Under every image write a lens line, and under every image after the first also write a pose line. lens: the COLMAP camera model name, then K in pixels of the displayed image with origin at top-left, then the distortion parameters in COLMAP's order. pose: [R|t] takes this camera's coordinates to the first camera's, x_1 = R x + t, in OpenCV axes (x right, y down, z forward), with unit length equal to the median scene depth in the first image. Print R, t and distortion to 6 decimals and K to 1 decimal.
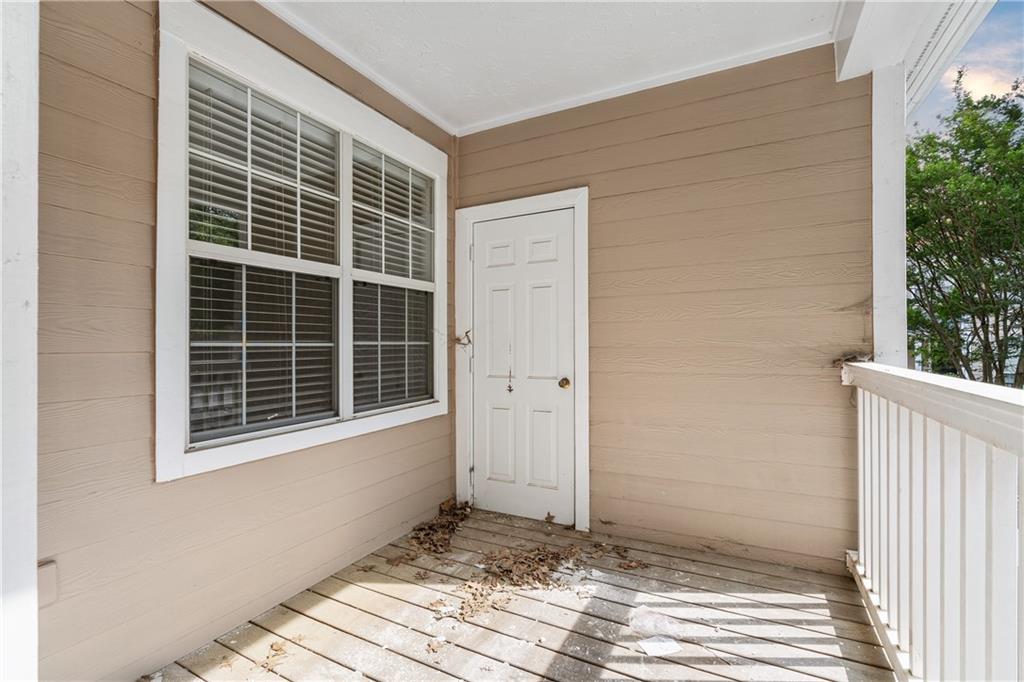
lens RADIAL K [[464.1, 0, 512.5], [0, 464.1, 342.7], [0, 0, 1]] dist [-0.014502, 0.004963]
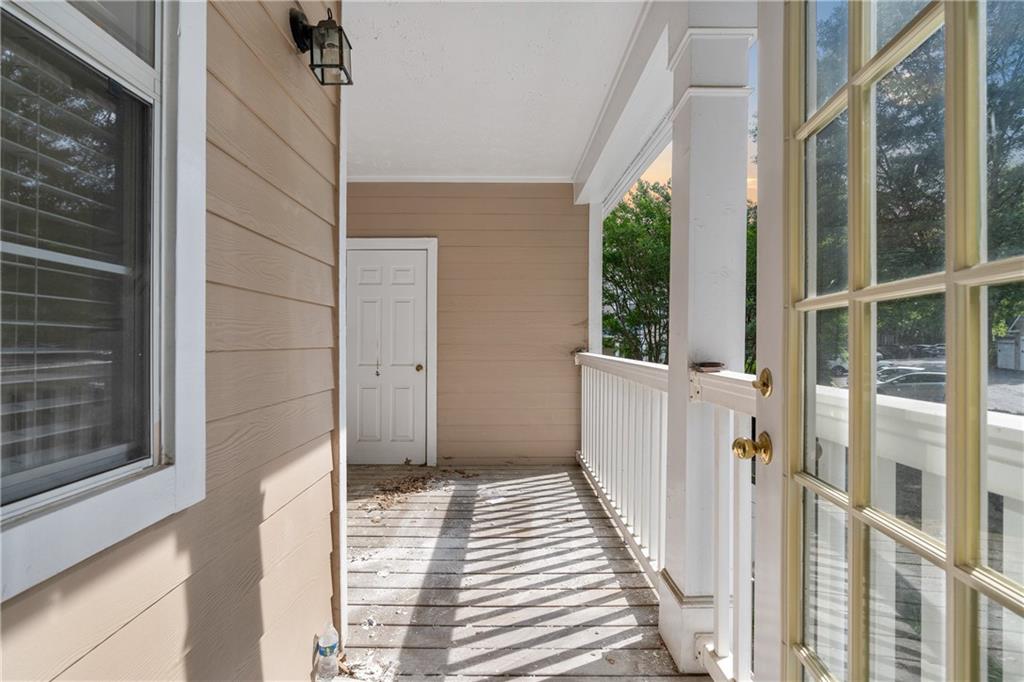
lens RADIAL K [[464.1, 0, 509.8], [0, 464.1, 341.3], [0, 0, 1]] dist [-0.014502, 0.004963]
pose [[0.882332, 0.009933, 0.470523, -0.407794], [-0.010214, 0.999946, -0.001956, 0.001949], [-0.470517, -0.003080, 0.882386, -0.539876]]
